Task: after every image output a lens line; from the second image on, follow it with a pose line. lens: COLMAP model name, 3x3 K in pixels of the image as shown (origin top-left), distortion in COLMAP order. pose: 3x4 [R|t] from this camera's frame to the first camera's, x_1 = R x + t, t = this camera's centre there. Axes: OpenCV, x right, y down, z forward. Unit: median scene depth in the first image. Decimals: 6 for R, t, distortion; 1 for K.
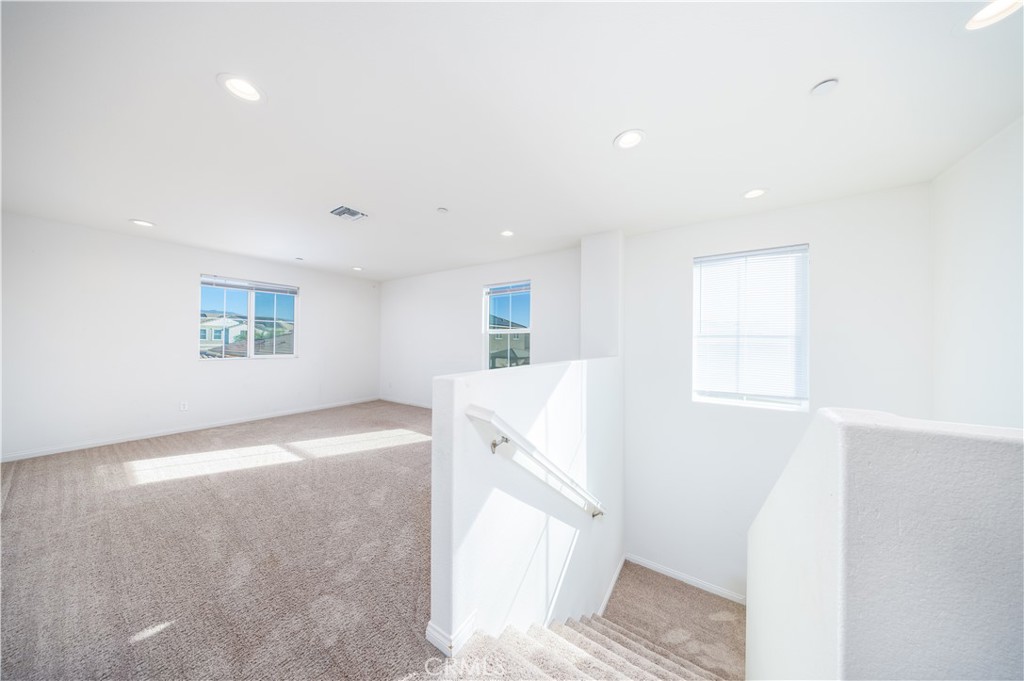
lens RADIAL K [[296.0, 0, 516.6], [0, 296.0, 340.6], [0, 0, 1]] dist [-0.000046, -0.000038]
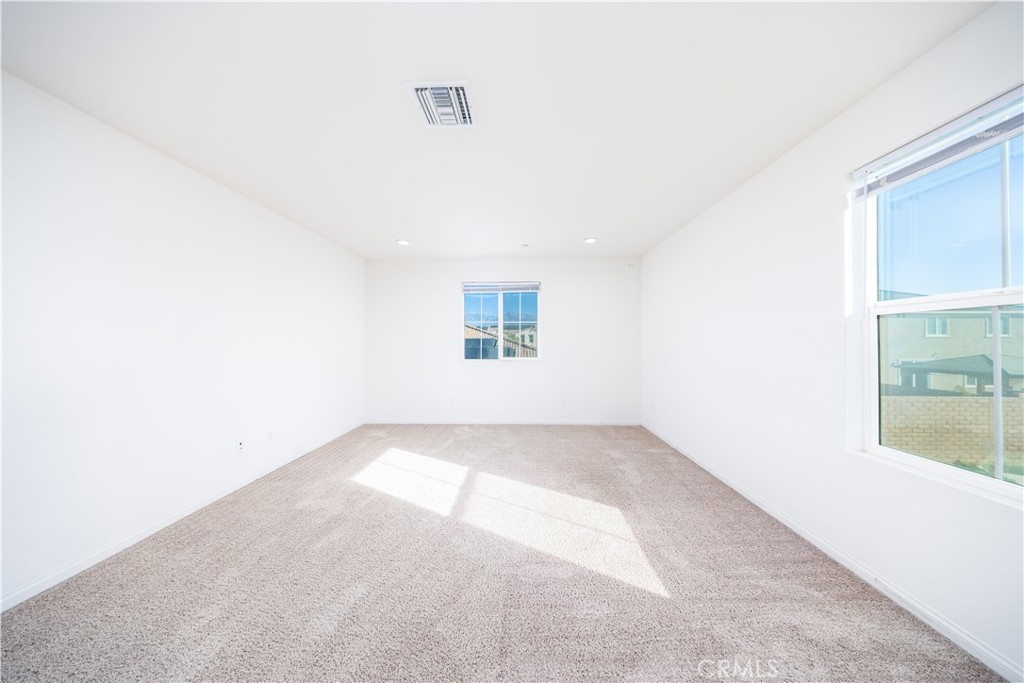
lens RADIAL K [[296.0, 0, 516.6], [0, 296.0, 341.6], [0, 0, 1]] dist [-0.000046, -0.000038]
pose [[0.526687, -0.006781, -0.850032, -0.030656], [0.006287, 0.999972, -0.004081, 0.002224], [0.850036, -0.003195, 0.526715, 0.513816]]
